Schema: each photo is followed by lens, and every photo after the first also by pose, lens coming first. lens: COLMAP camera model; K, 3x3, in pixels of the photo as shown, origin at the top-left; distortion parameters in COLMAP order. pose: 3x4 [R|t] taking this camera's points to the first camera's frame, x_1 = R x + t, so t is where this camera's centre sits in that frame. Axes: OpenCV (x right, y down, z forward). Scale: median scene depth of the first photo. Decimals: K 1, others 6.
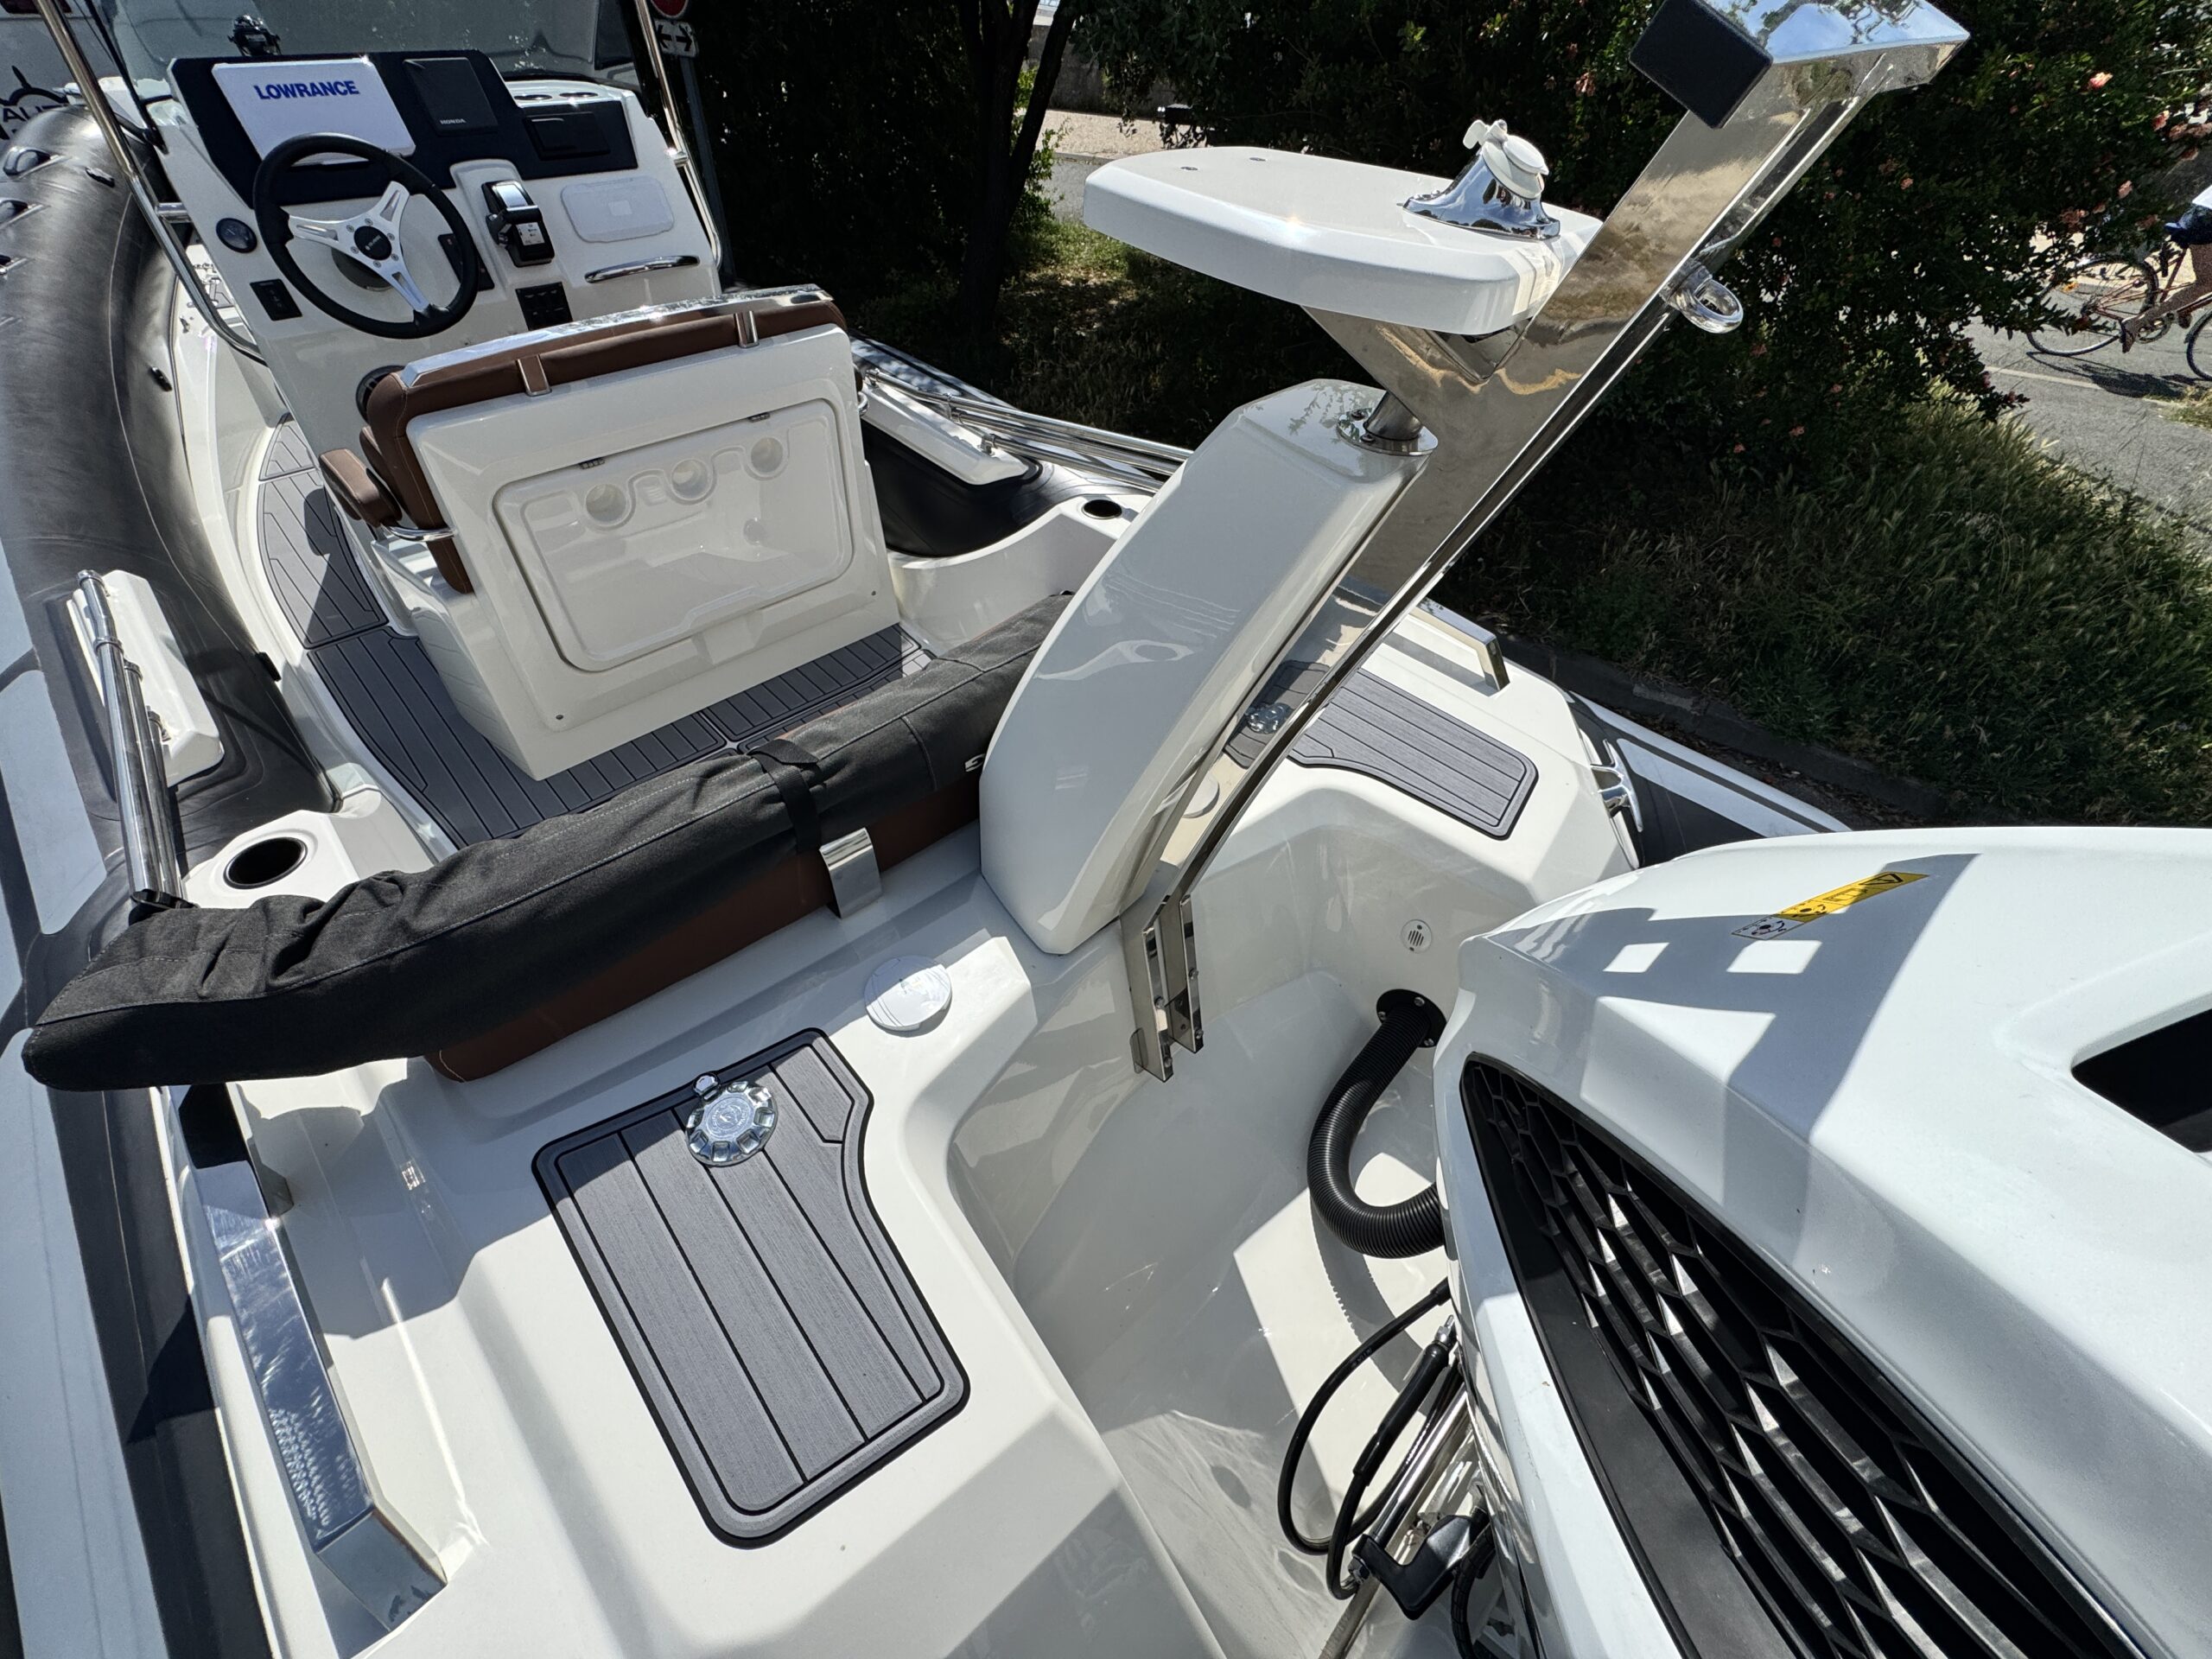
lens RADIAL K [[882.7, 0, 1112.4], [0, 882.7, 826.3], [0, 0, 1]] dist [-0.003665, -0.001054]
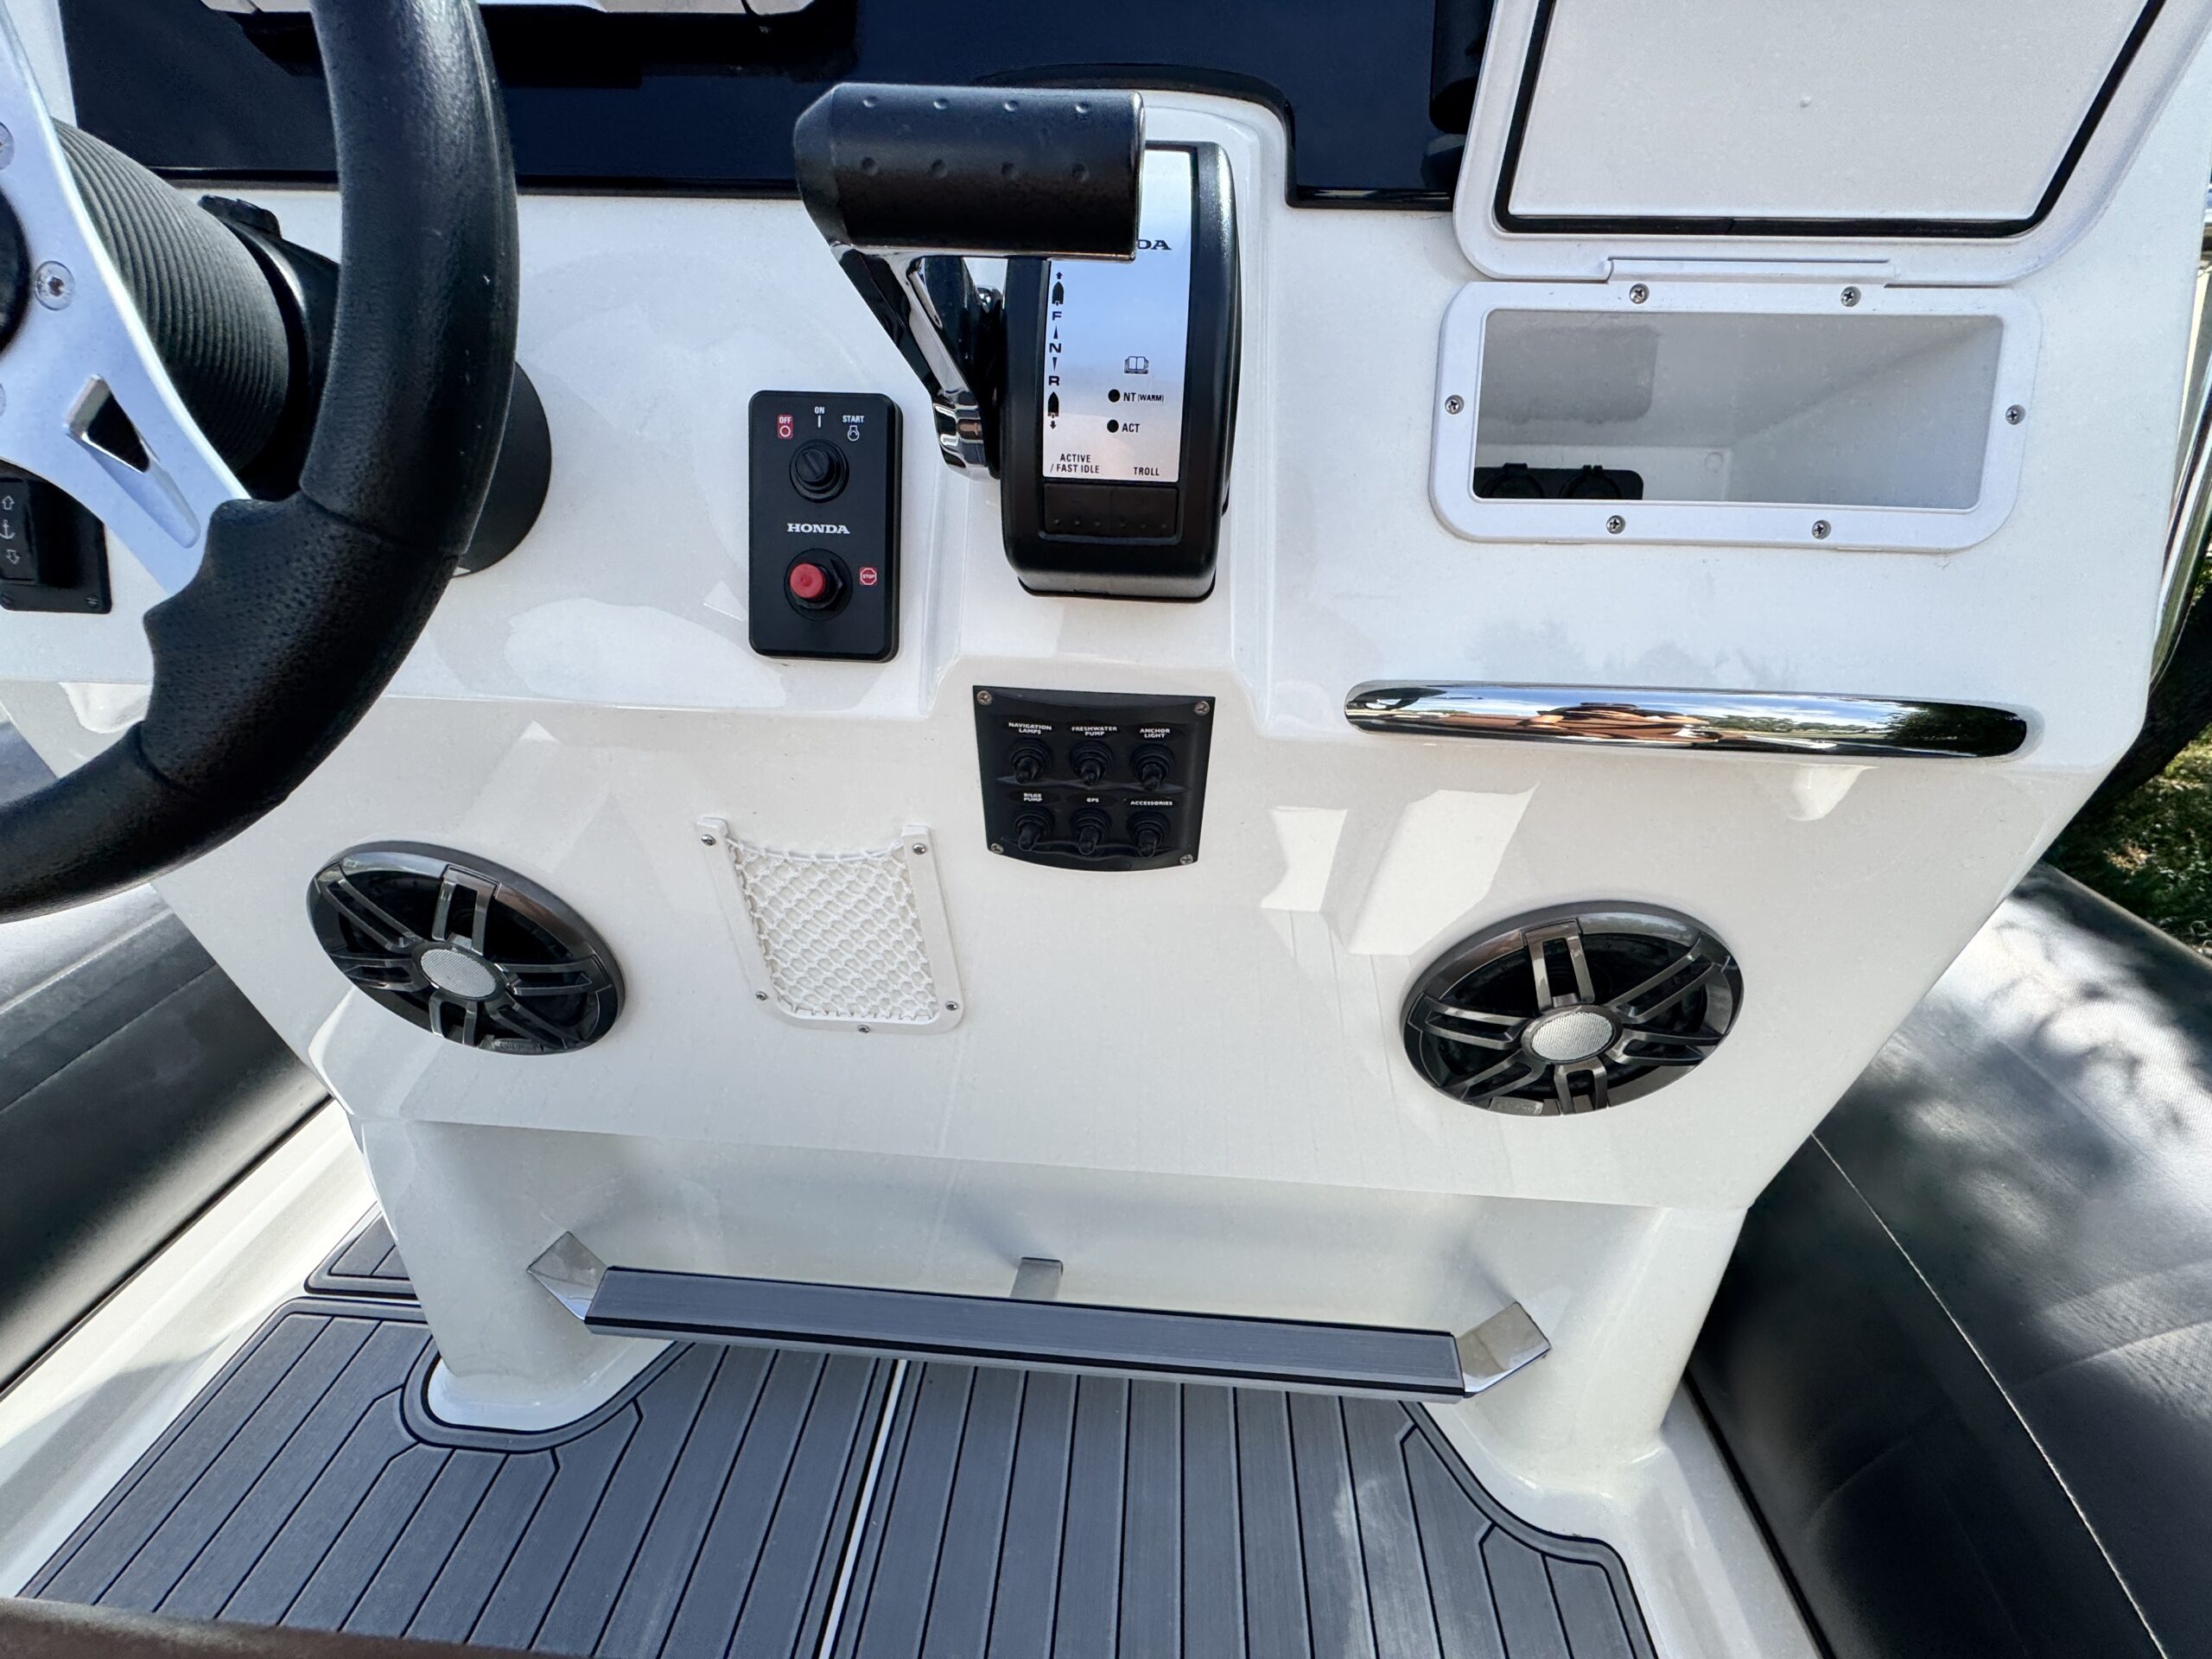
lens RADIAL K [[882.7, 0, 1114.1], [0, 882.7, 827.5], [0, 0, 1]] dist [-0.003665, -0.001054]
pose [[0.667238, 0.333298, -0.666112, -0.497345], [-0.530016, 0.840796, -0.110209, -0.551609], [0.523332, 0.426586, 0.737664, 0.844995]]
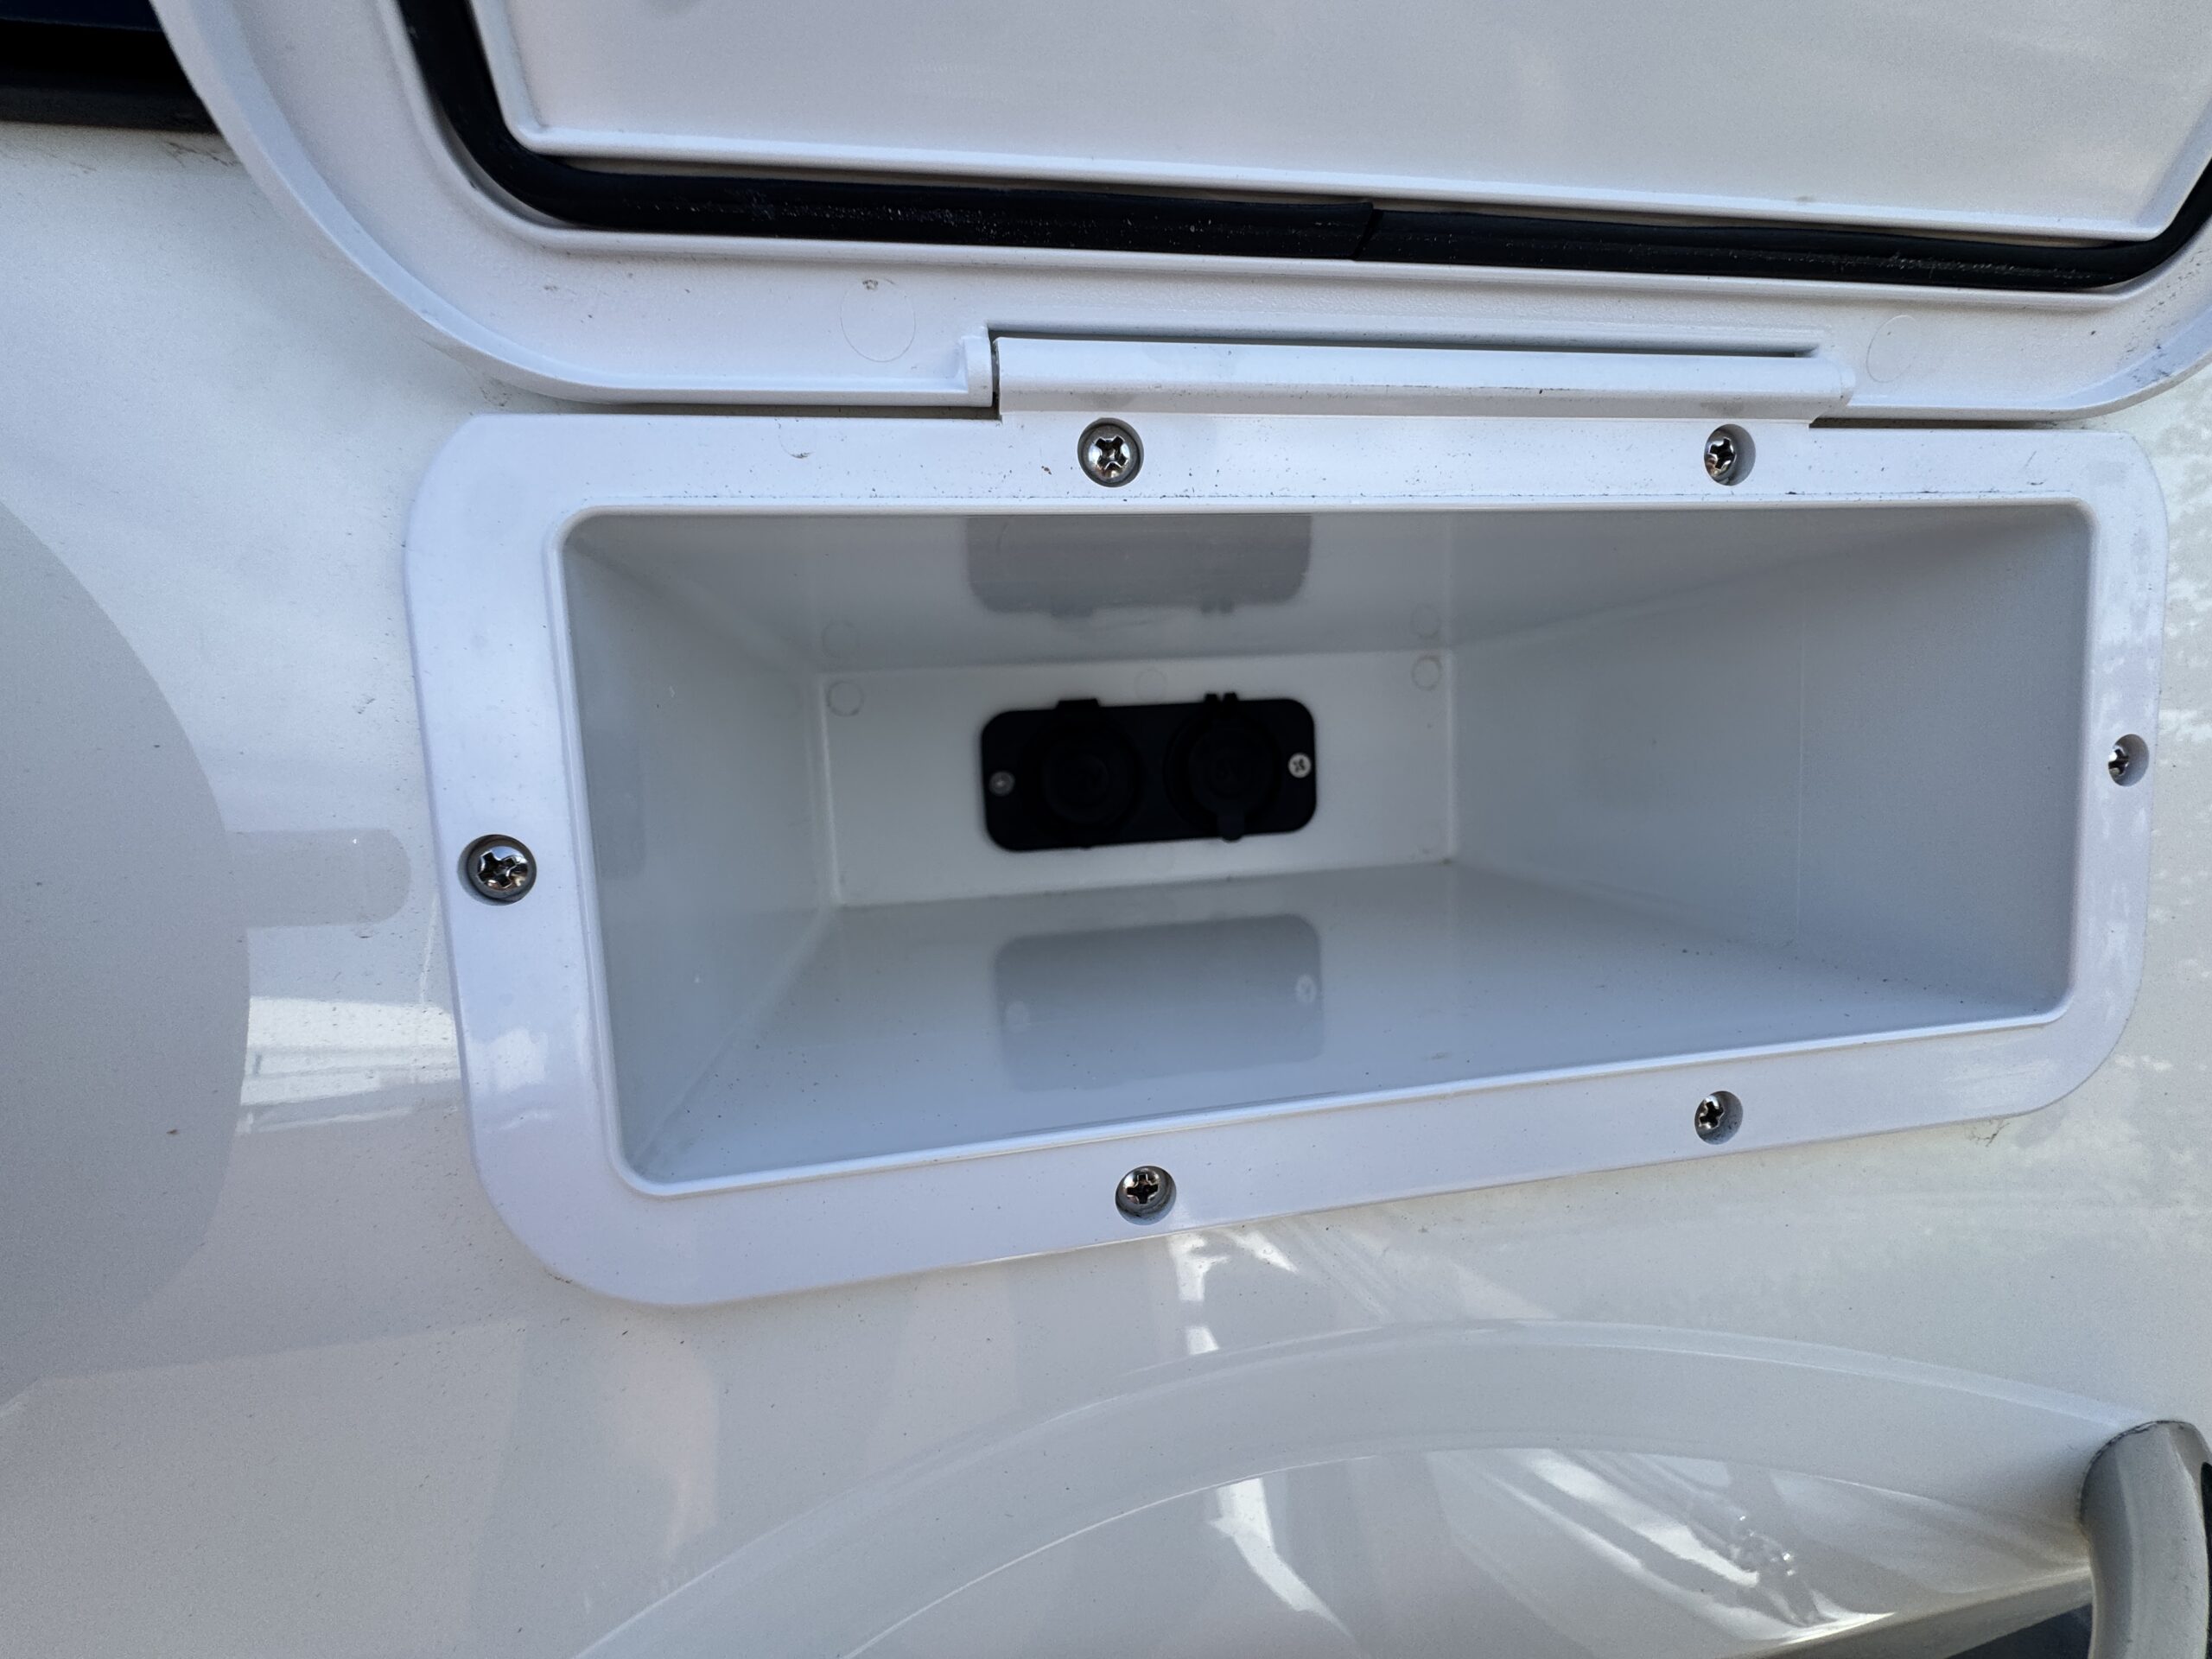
lens RADIAL K [[882.7, 0, 1119.7], [0, 882.7, 821.5], [0, 0, 1]] dist [-0.003665, -0.001054]
pose [[0.825963, 0.236212, -0.511849, -0.529623], [-0.398419, 0.886957, -0.233603, -0.636124], [0.398808, 0.396878, 0.826705, 0.911584]]
